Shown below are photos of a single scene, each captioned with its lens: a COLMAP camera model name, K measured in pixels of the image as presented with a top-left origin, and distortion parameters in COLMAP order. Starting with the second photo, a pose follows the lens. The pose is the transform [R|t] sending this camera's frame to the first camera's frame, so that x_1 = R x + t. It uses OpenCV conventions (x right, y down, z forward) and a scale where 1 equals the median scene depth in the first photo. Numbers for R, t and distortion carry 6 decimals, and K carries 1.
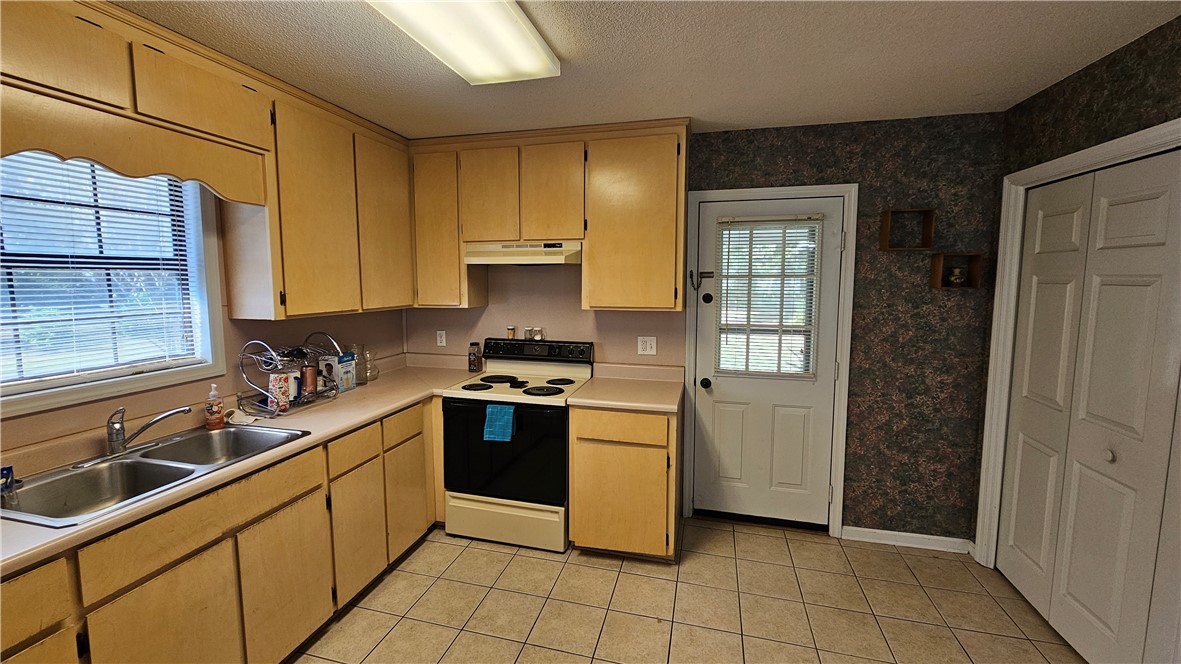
lens RADIAL K [[481.5, 0, 581.7], [0, 481.5, 325.8], [0, 0, 1]] dist [0.003140, -0.001611]
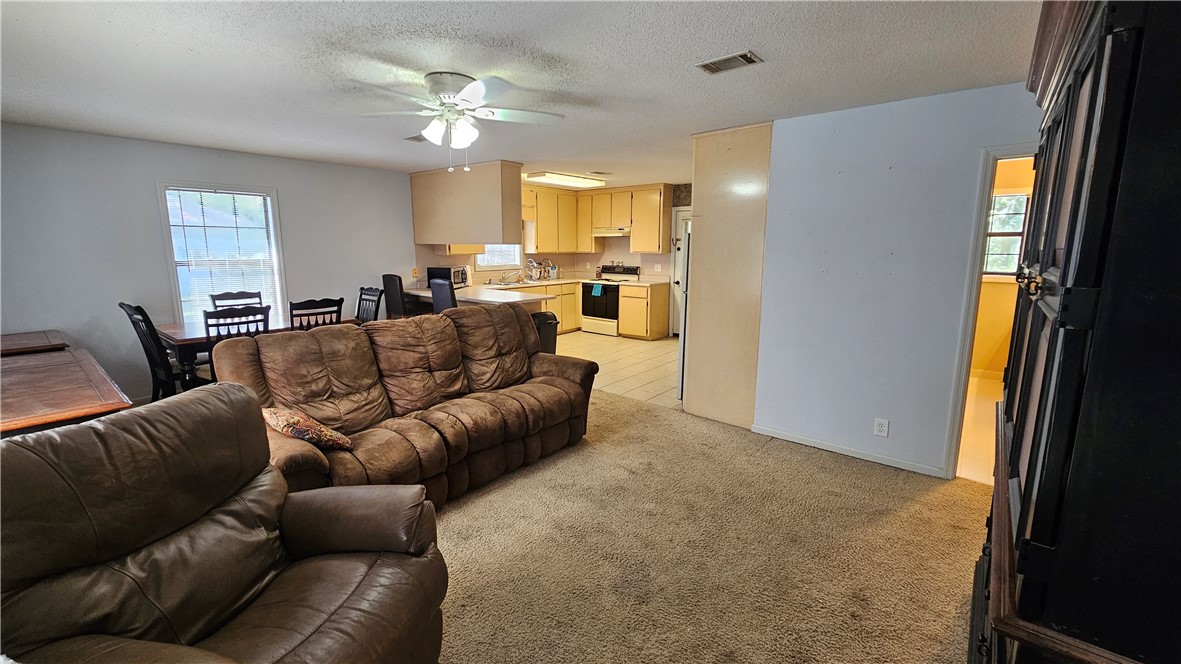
lens RADIAL K [[481.5, 0, 581.3], [0, 481.5, 328.8], [0, 0, 1]] dist [0.003140, -0.001611]
pose [[0.906111, 0.070759, -0.417081, 0.975705], [-0.040317, 0.995869, 0.081363, 0.196097], [0.421115, -0.056908, 0.905220, -1.717562]]
